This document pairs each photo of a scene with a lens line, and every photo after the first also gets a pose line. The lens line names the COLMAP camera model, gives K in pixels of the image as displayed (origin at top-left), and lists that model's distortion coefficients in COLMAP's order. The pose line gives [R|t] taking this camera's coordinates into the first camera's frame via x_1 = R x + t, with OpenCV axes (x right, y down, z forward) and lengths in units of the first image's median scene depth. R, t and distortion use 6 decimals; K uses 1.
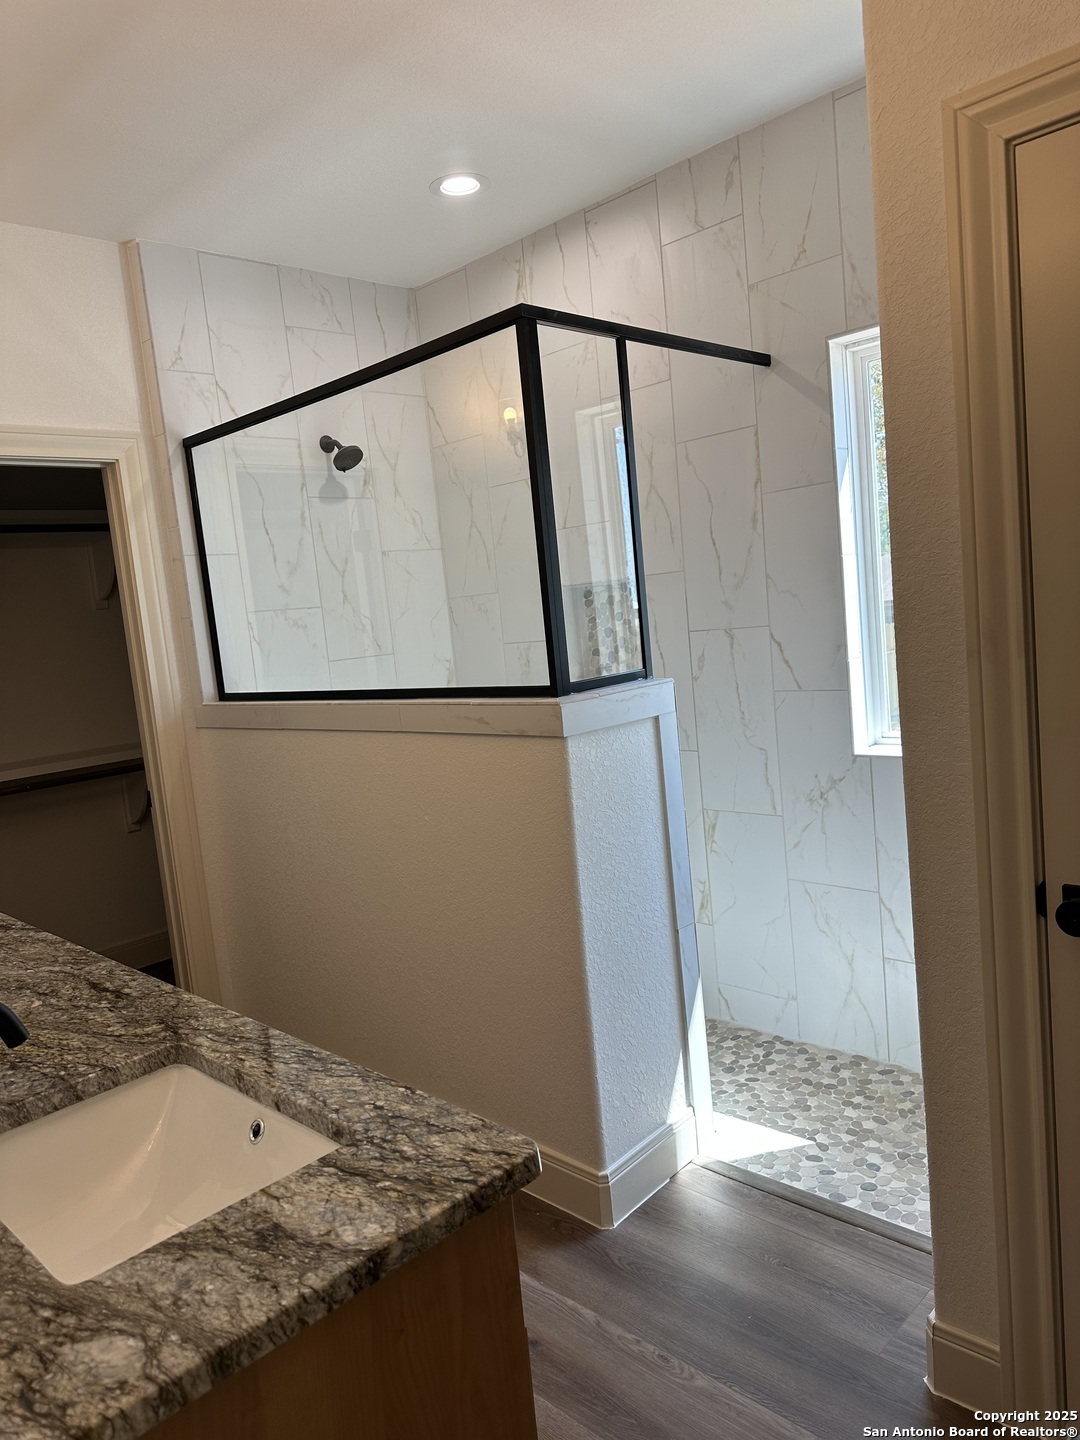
lens RADIAL K [[1010.6, 0, 561.6], [0, 1010.6, 723.7], [0, 0, 1]] dist [0.061012, -0.081569]
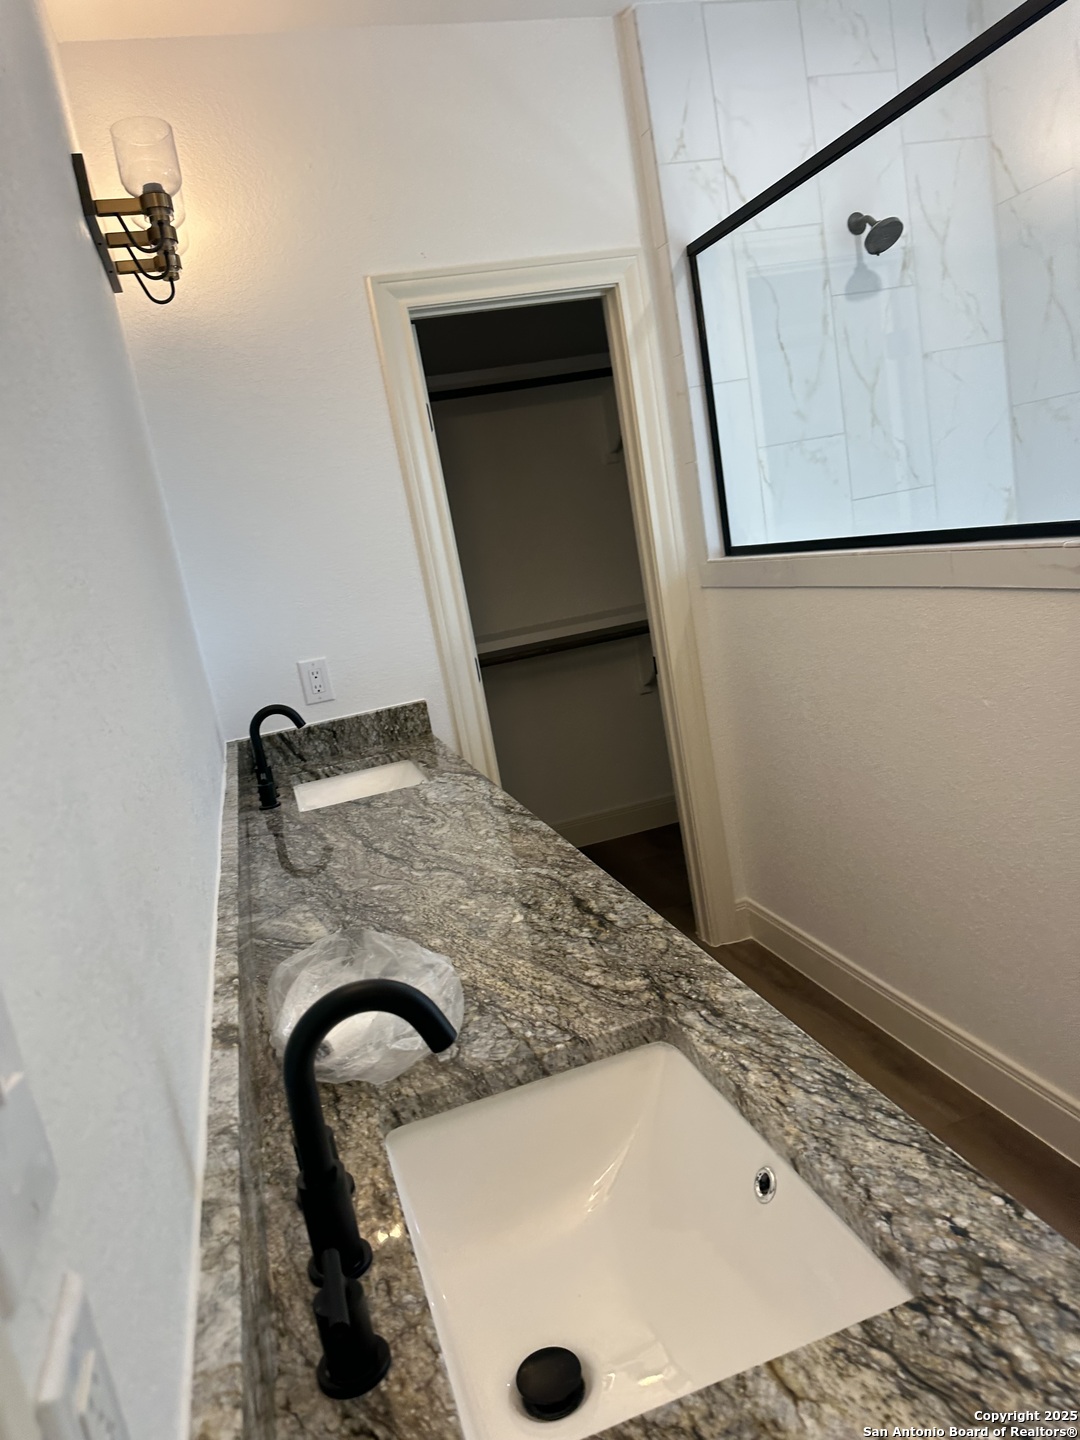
lens RADIAL K [[1010.6, 0, 542.6], [0, 1010.6, 725.7], [0, 0, 1]] dist [0.061012, -0.081569]
pose [[0.872482, 0.043803, -0.486680, -0.045928], [0.029560, 0.989419, 0.142045, -0.005792], [0.487752, -0.138318, 0.861955, 0.160512]]
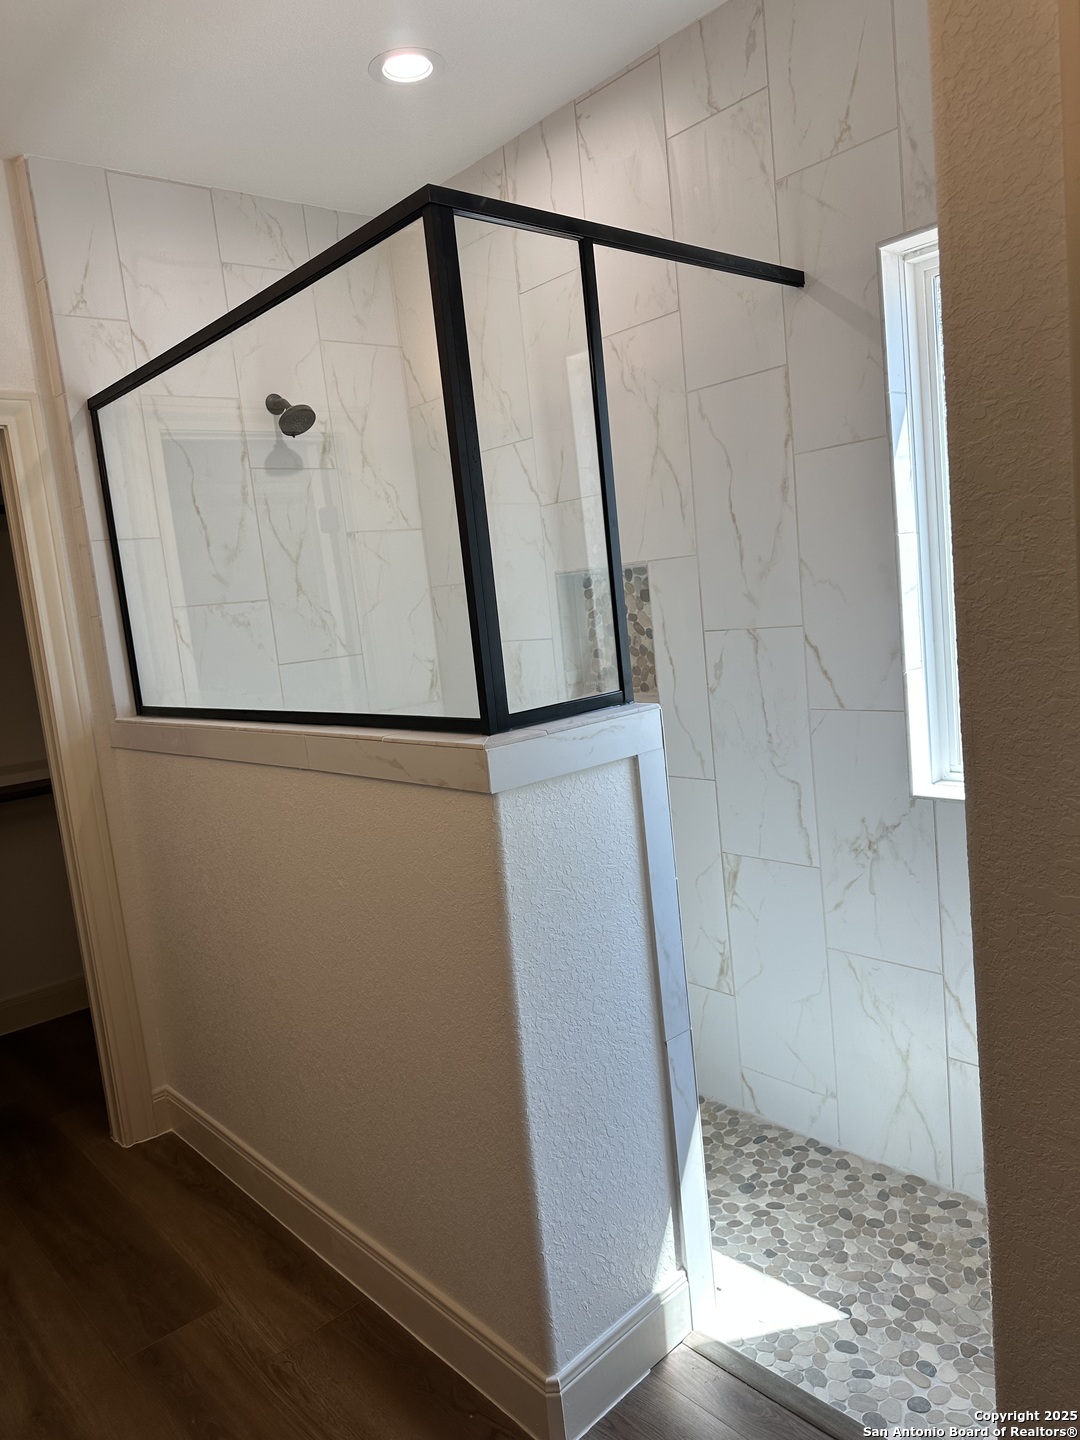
lens RADIAL K [[1010.6, 0, 563.0], [0, 1010.6, 720.8], [0, 0, 1]] dist [0.061012, -0.081569]
pose [[0.997721, 0.004300, -0.067332, 0.076804], [-0.002899, 0.999778, 0.020891, -0.041080], [0.067407, -0.020648, 0.997512, 0.216942]]
